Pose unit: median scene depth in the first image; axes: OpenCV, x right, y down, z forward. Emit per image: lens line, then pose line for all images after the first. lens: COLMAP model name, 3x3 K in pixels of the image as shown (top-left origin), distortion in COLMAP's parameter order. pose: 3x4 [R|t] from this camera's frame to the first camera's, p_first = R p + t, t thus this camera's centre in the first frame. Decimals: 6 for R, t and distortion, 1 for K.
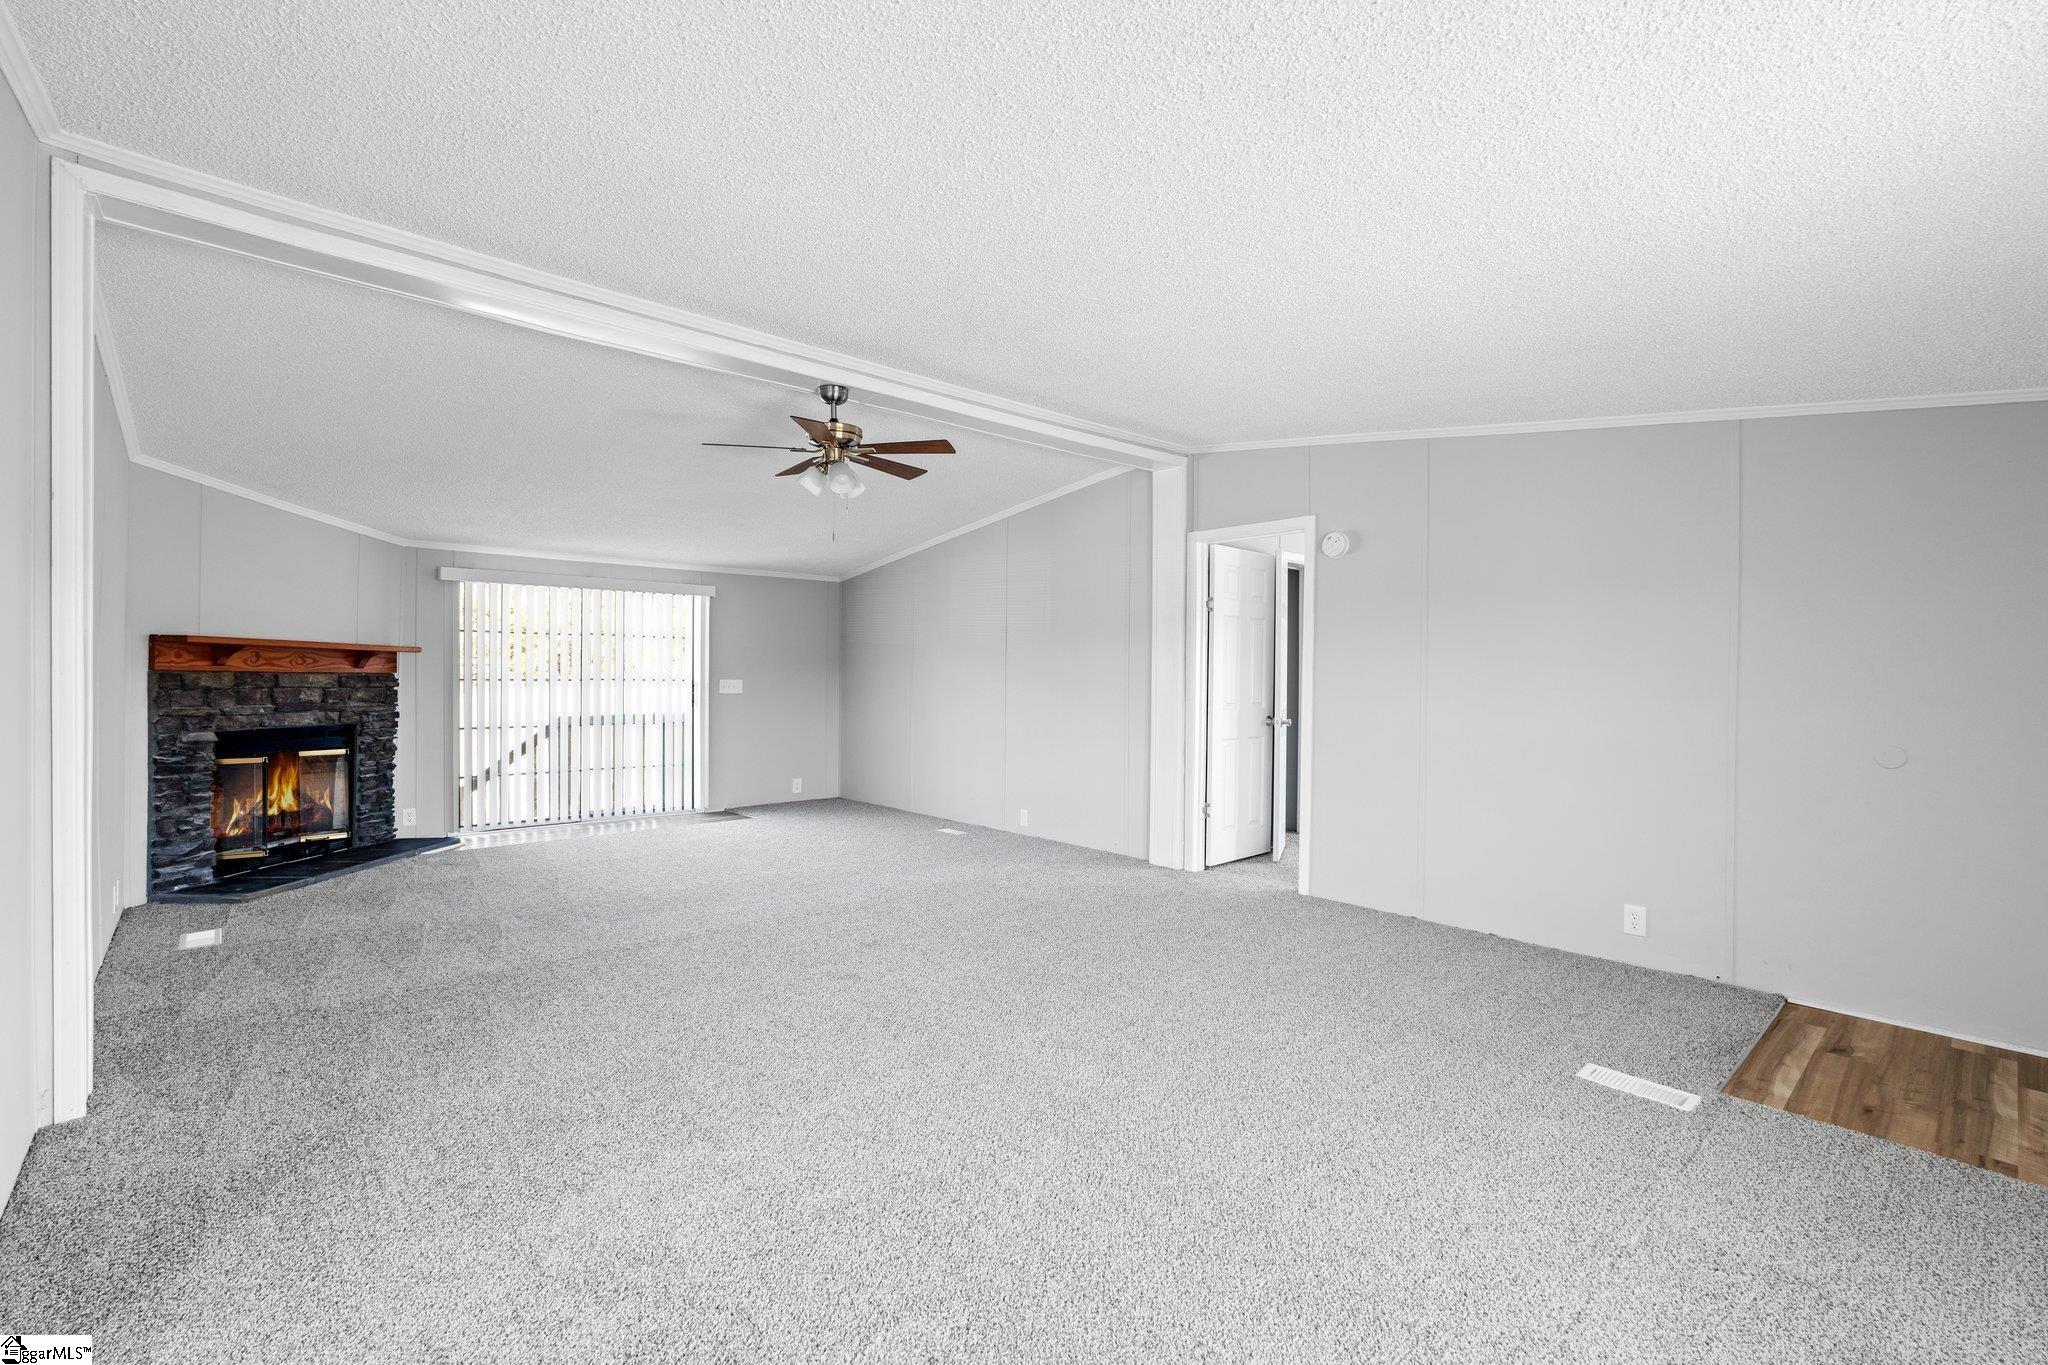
lens RADIAL K [[886.1, 0, 1011.3], [0, 886.1, 684.3], [0, 0, 1]] dist [-0.001389, 0.000348]
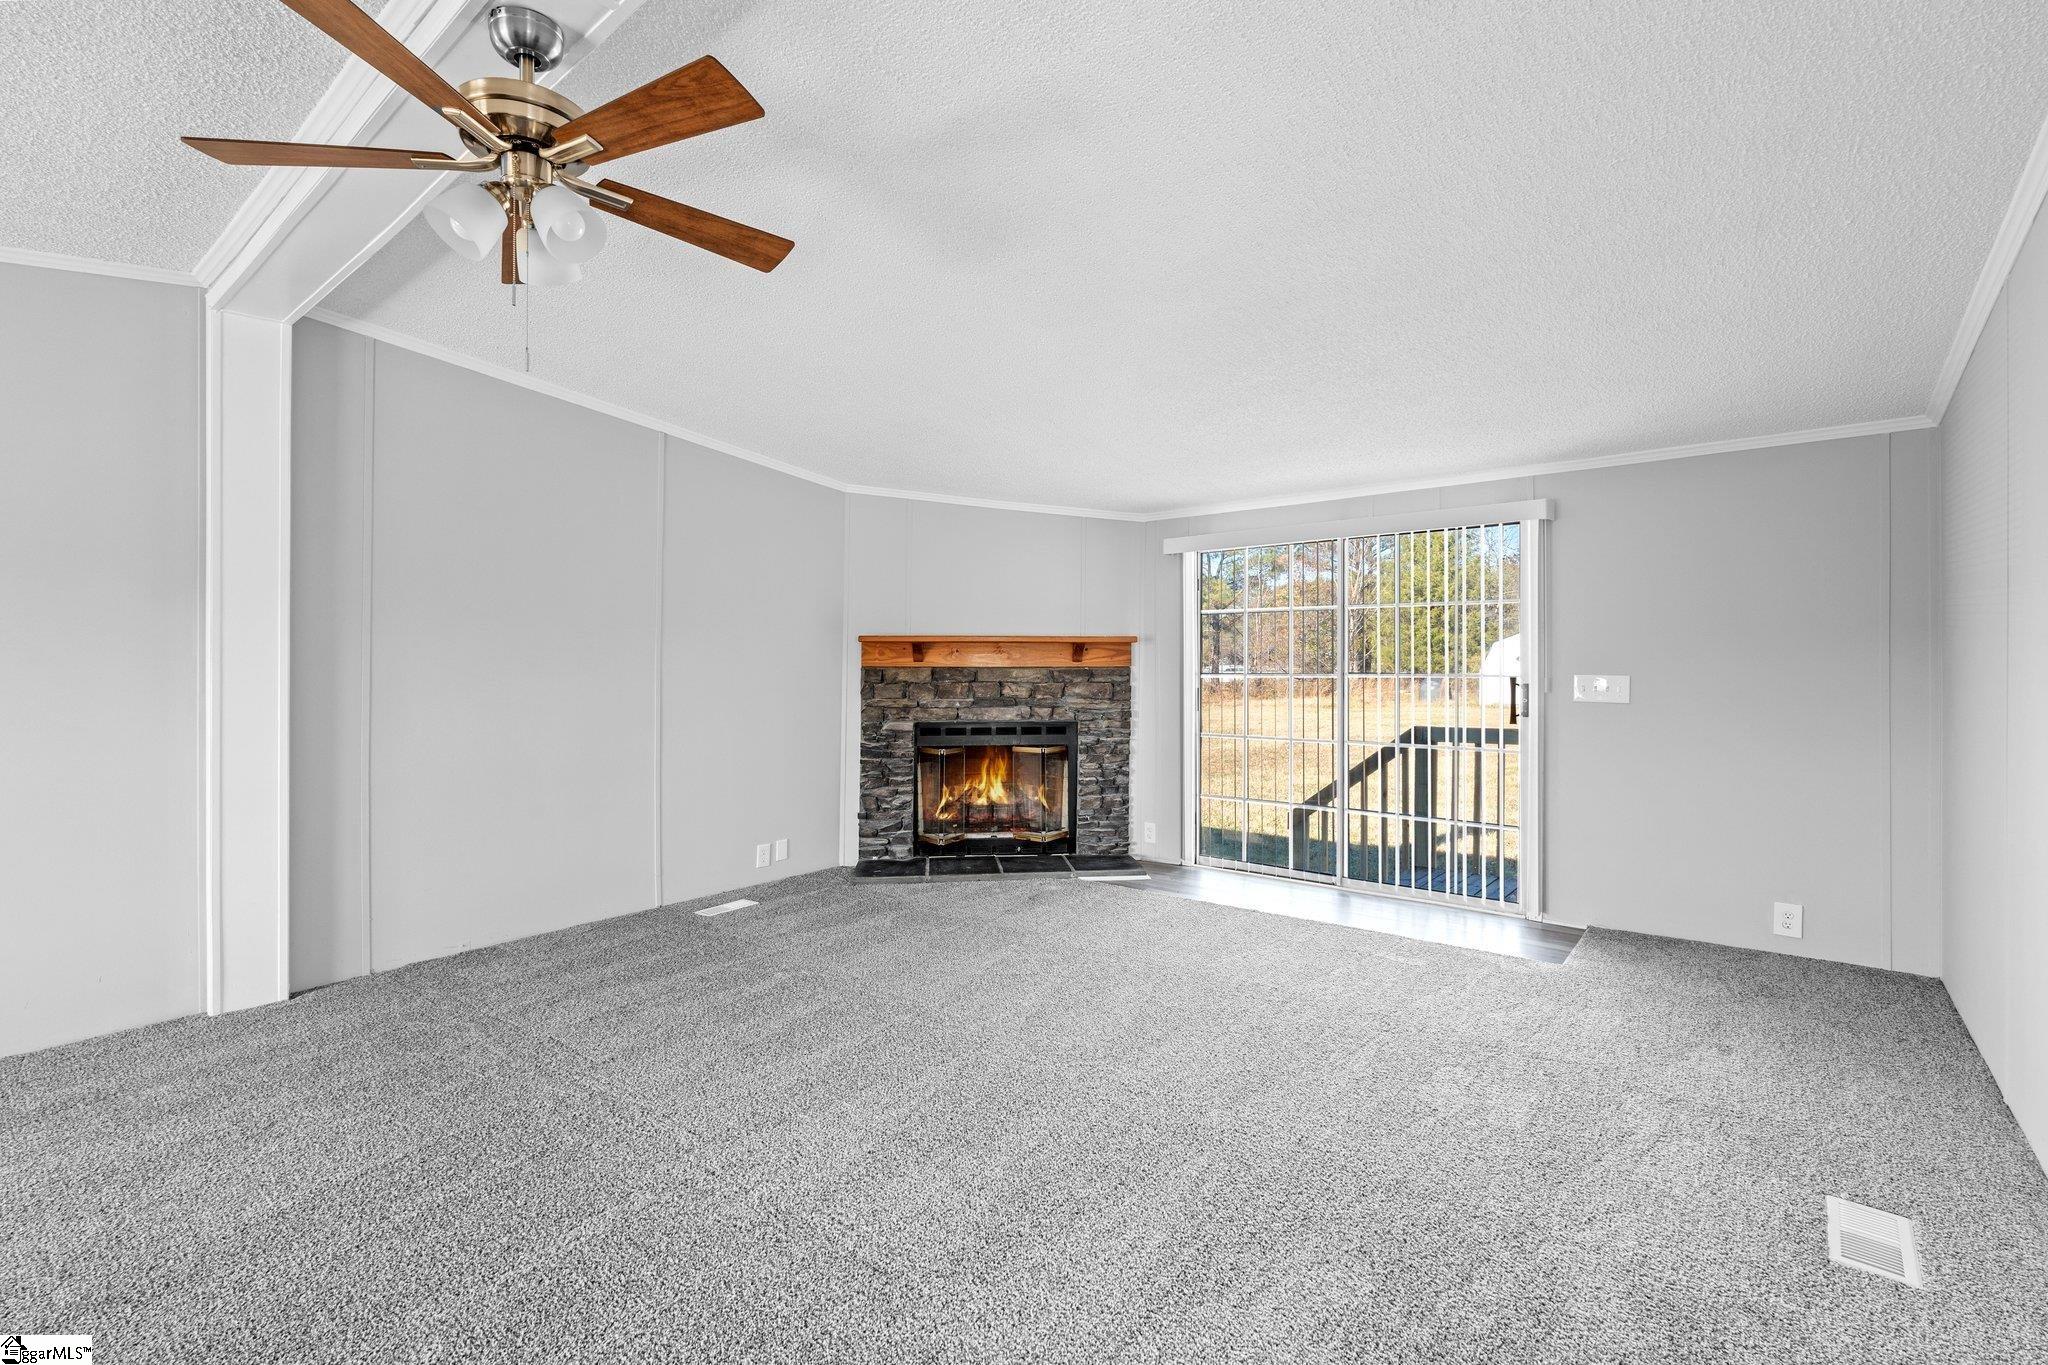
lens RADIAL K [[923.7, 0, 1055.9], [0, 923.7, 664.6], [0, 0, 1]] dist [-0.000808, -0.000176]
pose [[0.170274, -0.005013, -0.985384, 0.232885], [-0.002987, 0.999980, -0.005603, -0.010784], [0.985392, 0.003898, 0.170256, 0.900751]]
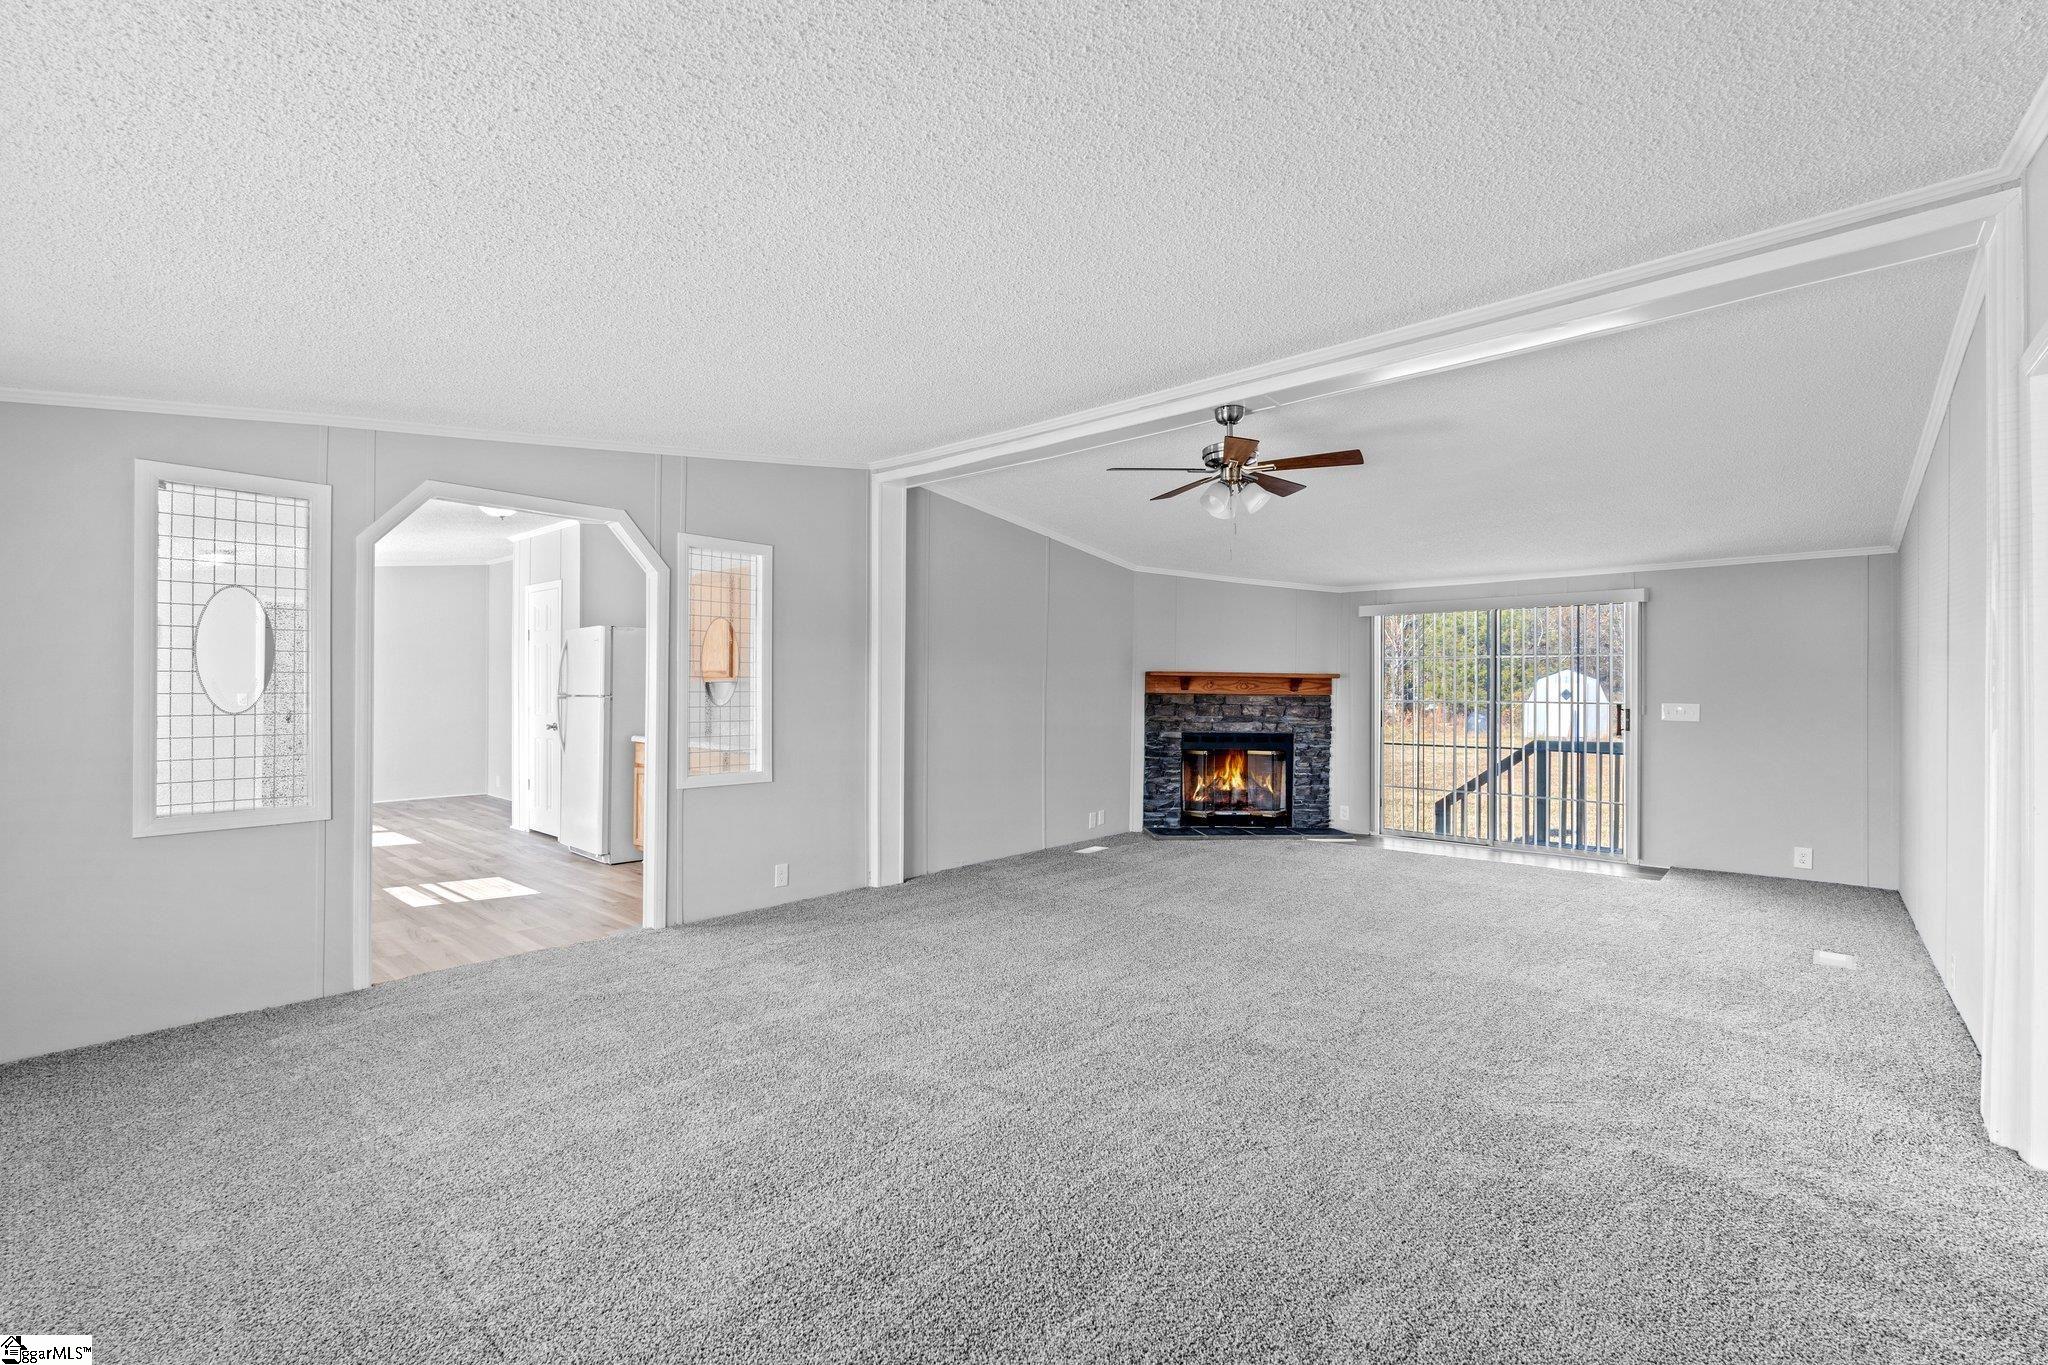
lens RADIAL K [[899.0, 0, 1050.7], [0, 899.0, 686.6], [0, 0, 1]] dist [-0.005066, -0.000647]
pose [[0.130696, -0.012777, -0.991340, 0.598515], [-0.013993, 0.999794, -0.014731, -0.000505], [0.991324, 0.015797, 0.130490, 0.516218]]
